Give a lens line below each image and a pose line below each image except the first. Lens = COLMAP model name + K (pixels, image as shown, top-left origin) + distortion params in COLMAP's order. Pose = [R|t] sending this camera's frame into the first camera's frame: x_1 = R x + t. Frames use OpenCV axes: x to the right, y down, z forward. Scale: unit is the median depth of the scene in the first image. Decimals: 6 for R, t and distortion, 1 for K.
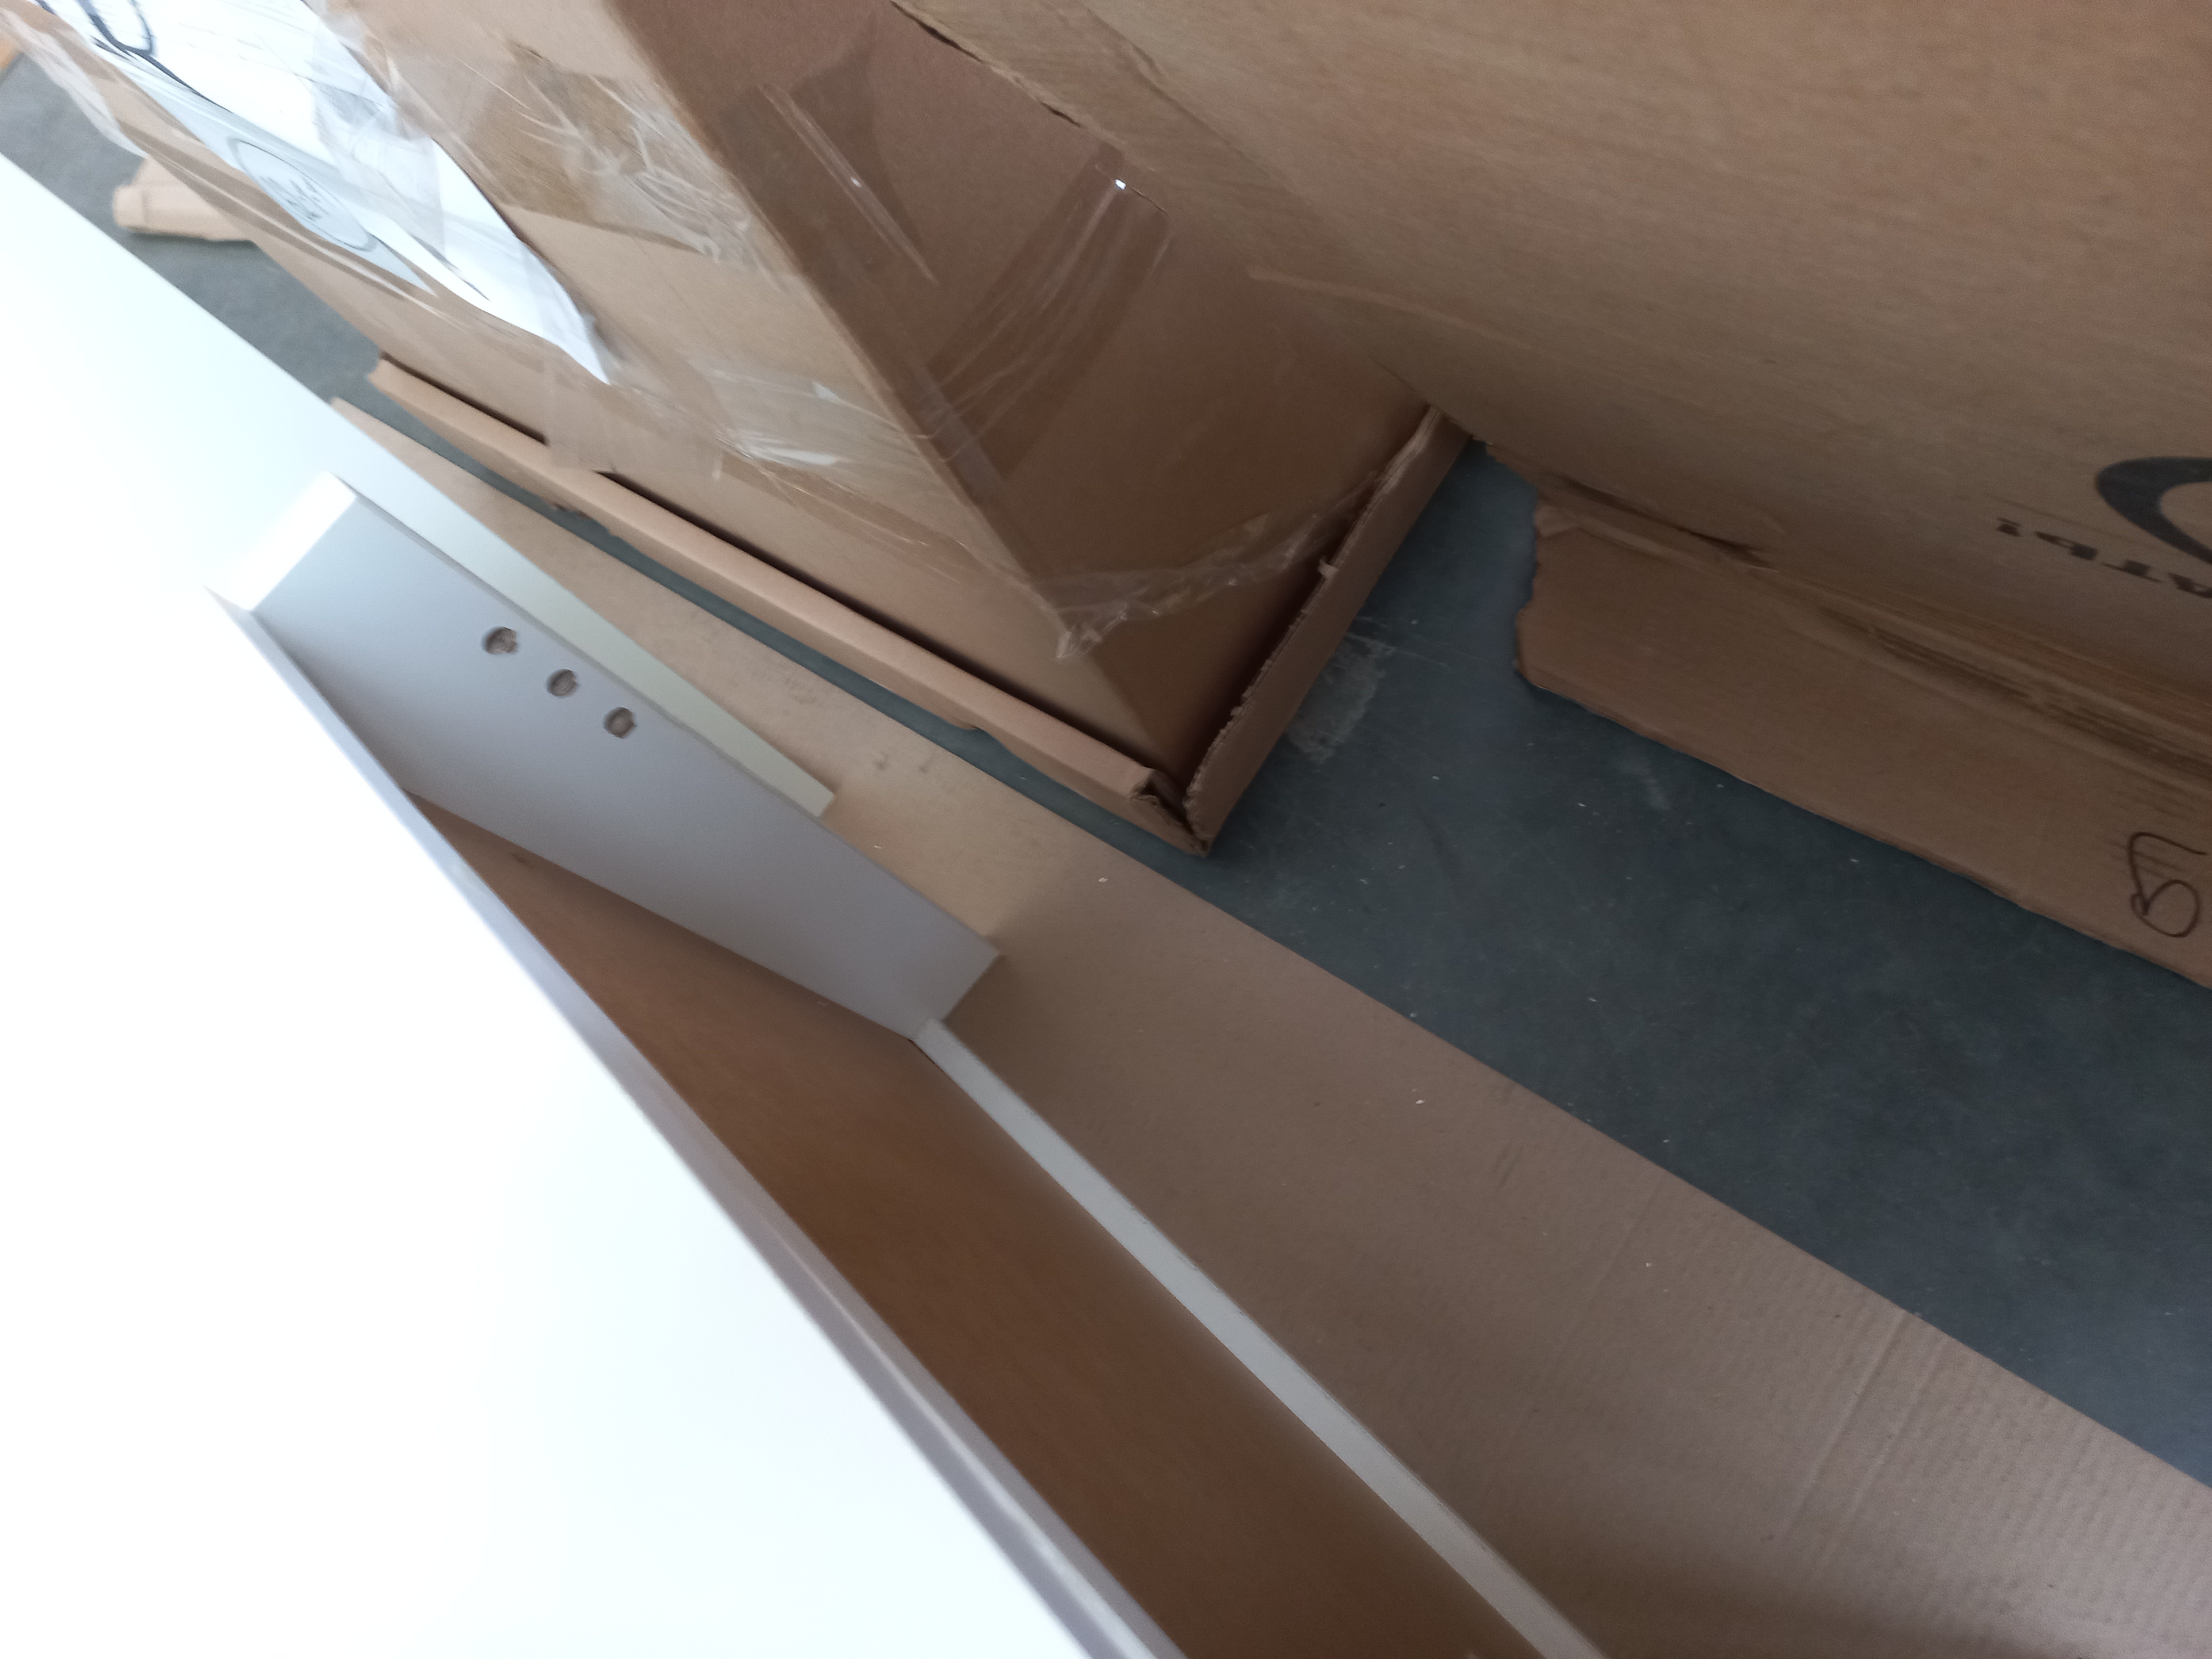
lens RADIAL K [[1603.1, 0, 1106.6], [0, 1603.1, 807.8], [0, 0, 1]] dist [0.043662, -0.000237]
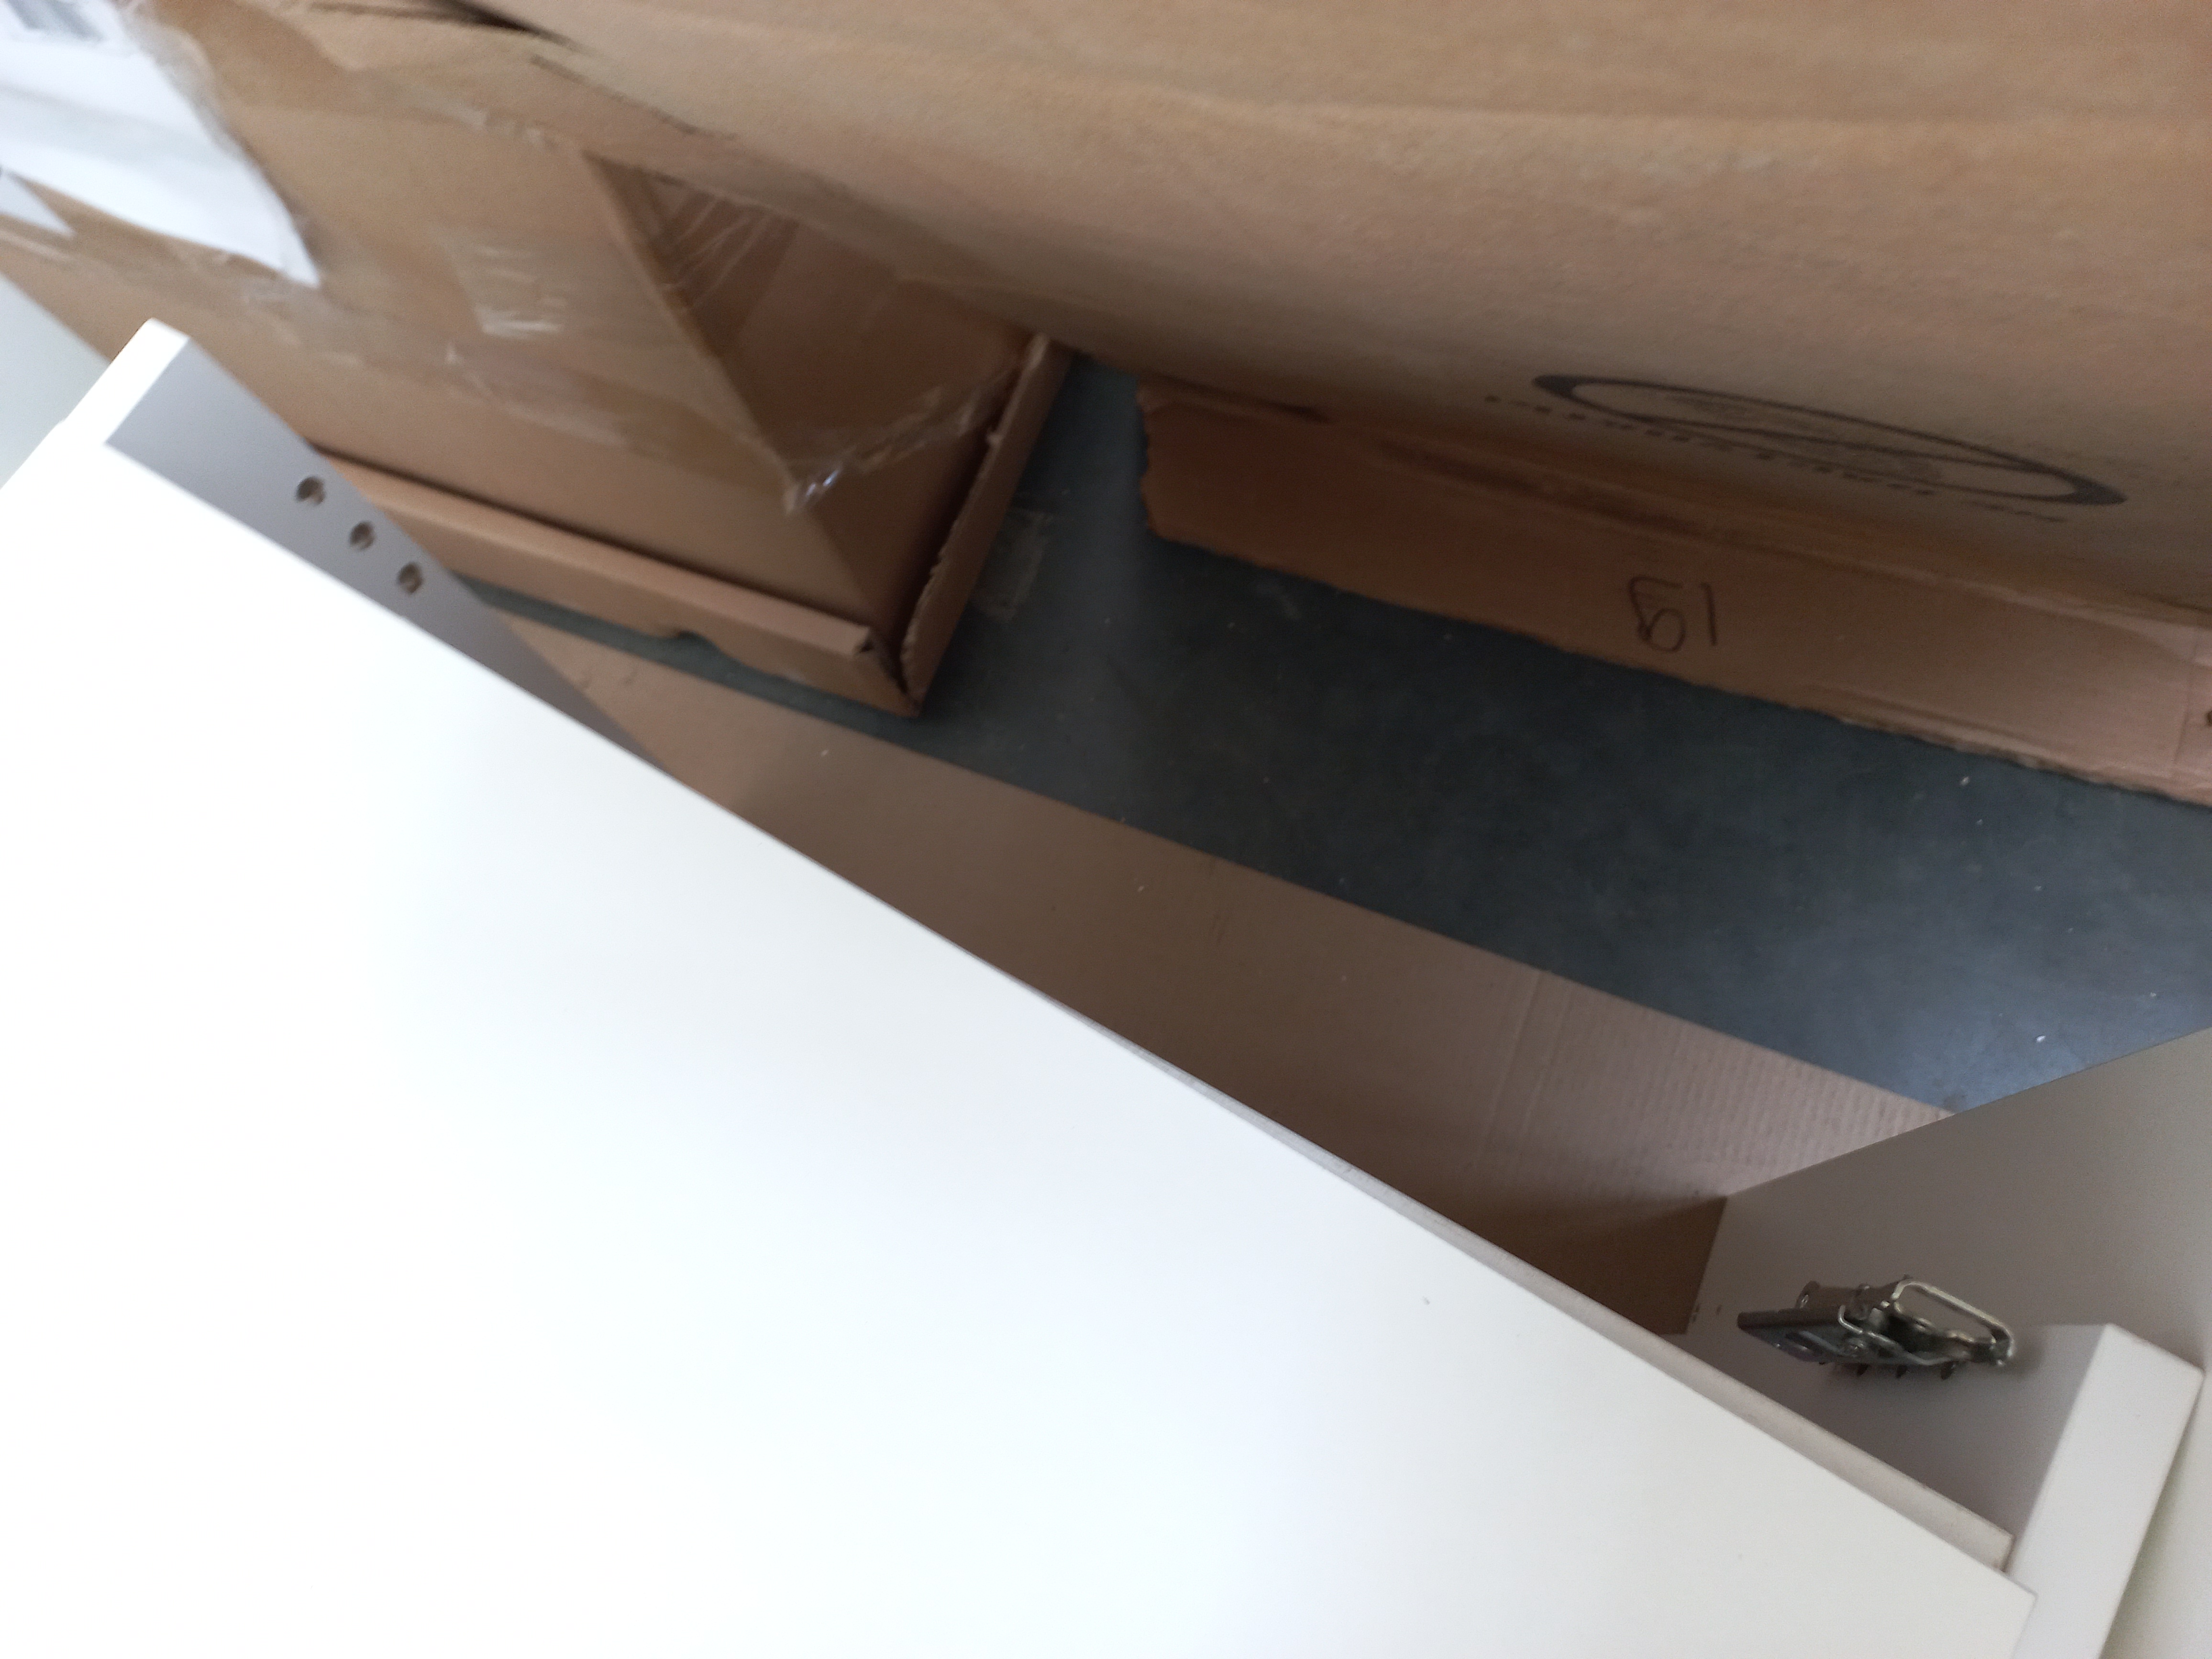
lens RADIAL K [[1603.1, 0, 1106.6], [0, 1603.1, 807.8], [0, 0, 1]] dist [0.043662, -0.000237]
pose [[0.958276, -0.145766, 0.245885, -0.106008], [0.149289, 0.988784, 0.004354, 0.119376], [-0.243762, 0.032535, 0.969289, -0.114750]]
